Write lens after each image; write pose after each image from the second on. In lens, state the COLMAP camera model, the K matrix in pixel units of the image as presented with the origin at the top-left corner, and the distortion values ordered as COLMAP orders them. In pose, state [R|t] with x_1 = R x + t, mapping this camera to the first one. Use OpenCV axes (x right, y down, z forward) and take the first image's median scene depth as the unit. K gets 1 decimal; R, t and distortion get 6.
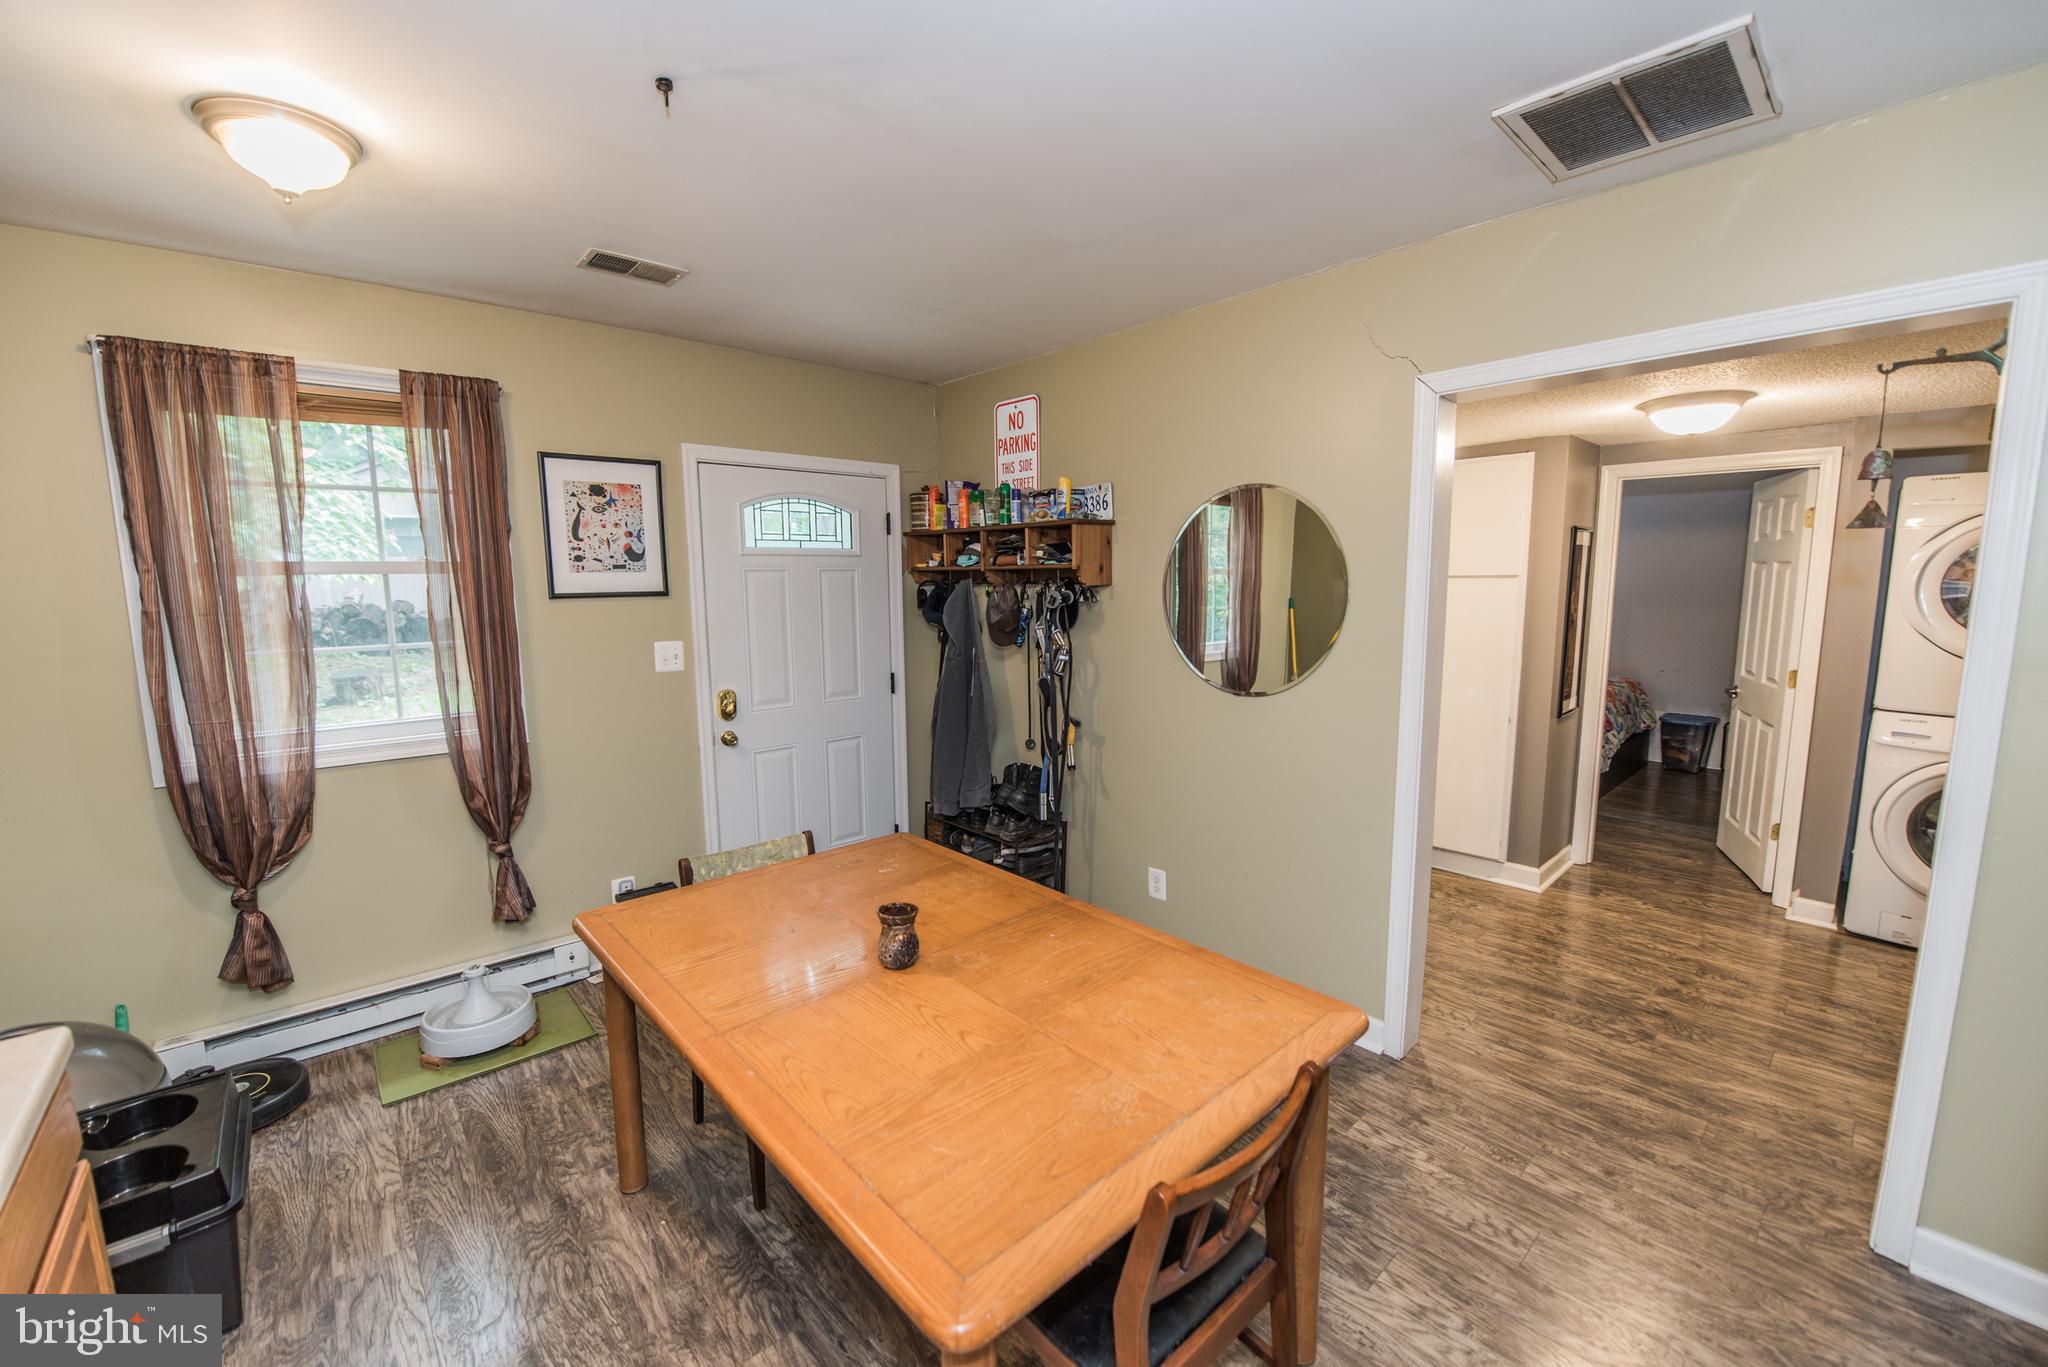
lens RADIAL K [[820.9, 0, 1020.1], [0, 820.9, 685.0], [0, 0, 1]] dist [-0.019825, -0.000170]
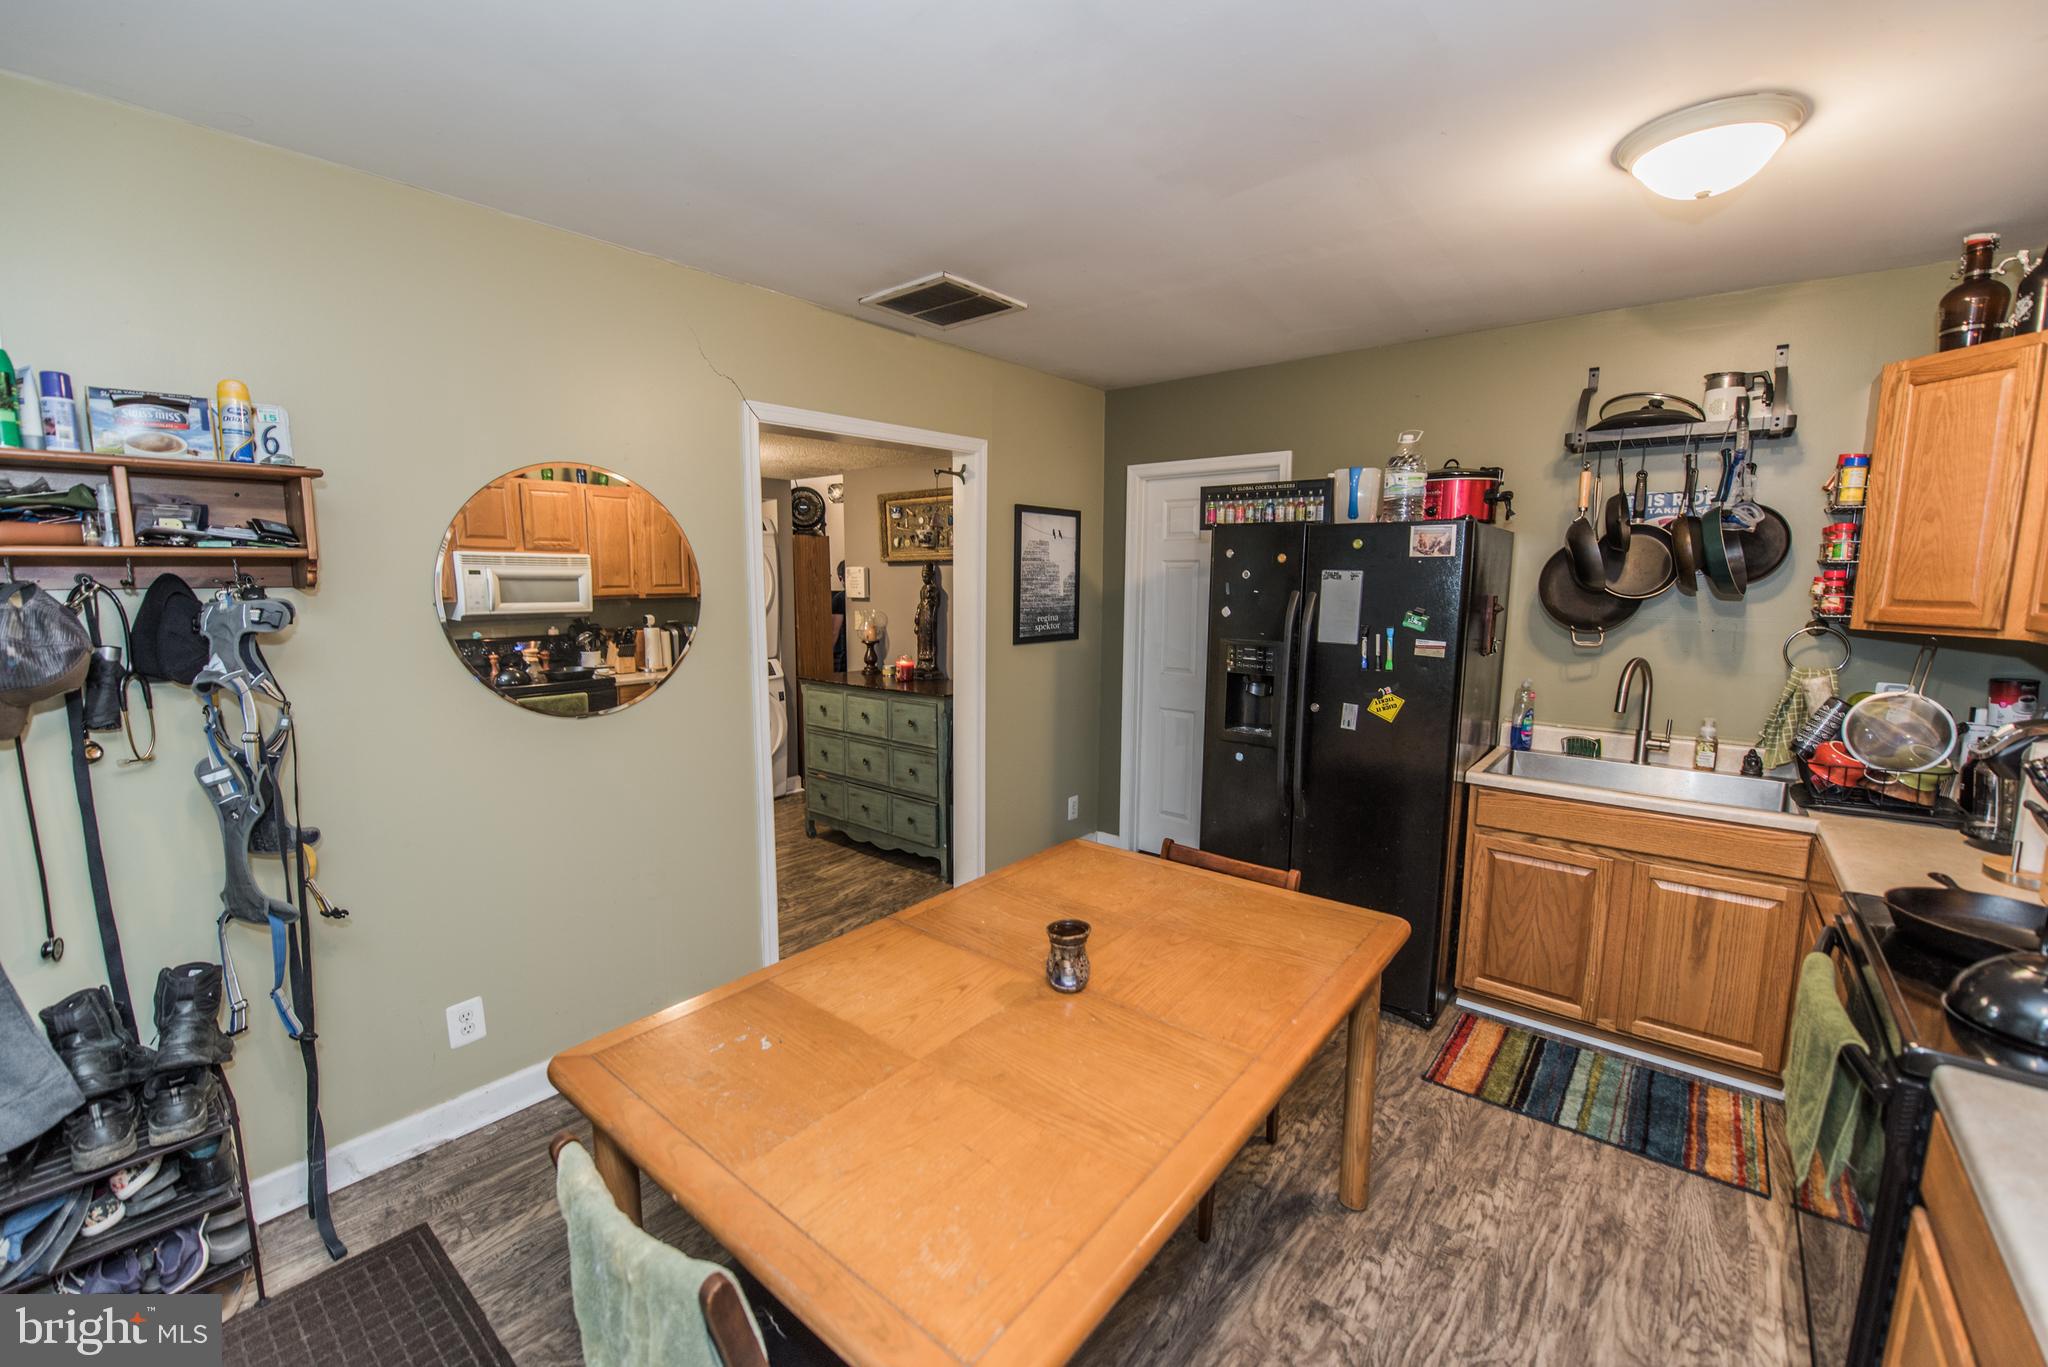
lens RADIAL K [[820.9, 0, 1020.1], [0, 820.9, 685.0], [0, 0, 1]] dist [-0.019825, -0.000170]
pose [[-0.143871, -0.124521, 0.981731, -0.651593], [0.129475, 0.981156, 0.143423, -0.087692], [-0.981090, 0.147744, -0.125038, 0.720185]]
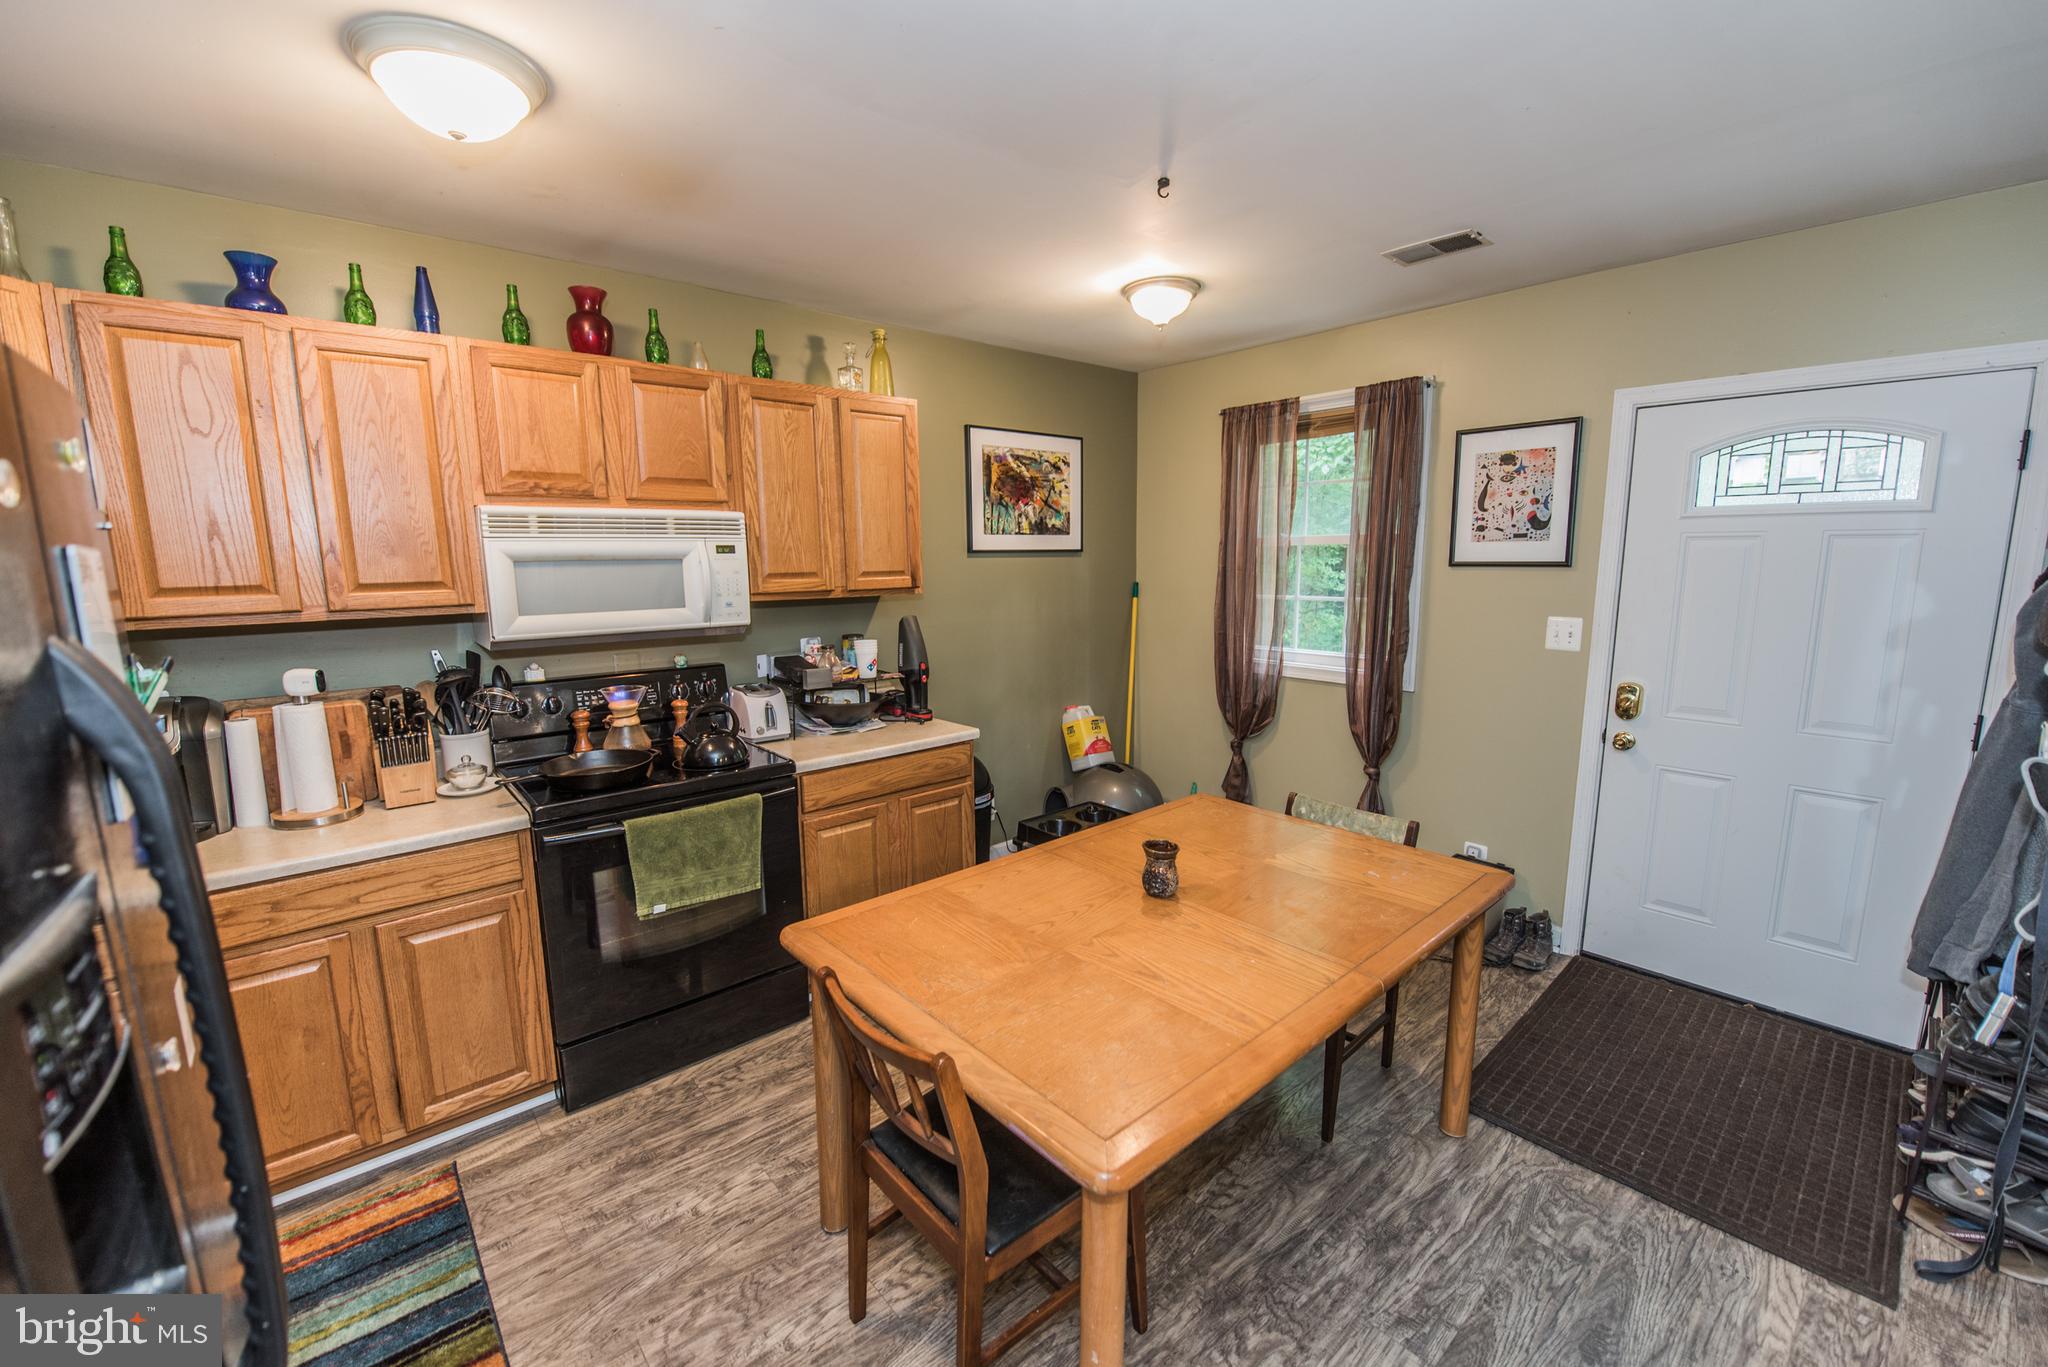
lens RADIAL K [[815.3, 0, 1018.3], [0, 815.3, 683.2], [0, 0, 1]] dist [-0.009796, -0.005346]
pose [[-0.021167, 0.163312, -0.986347, 0.593692], [-0.122685, 0.978688, 0.164677, -0.067344], [0.992220, 0.124496, -0.000680, 0.495253]]
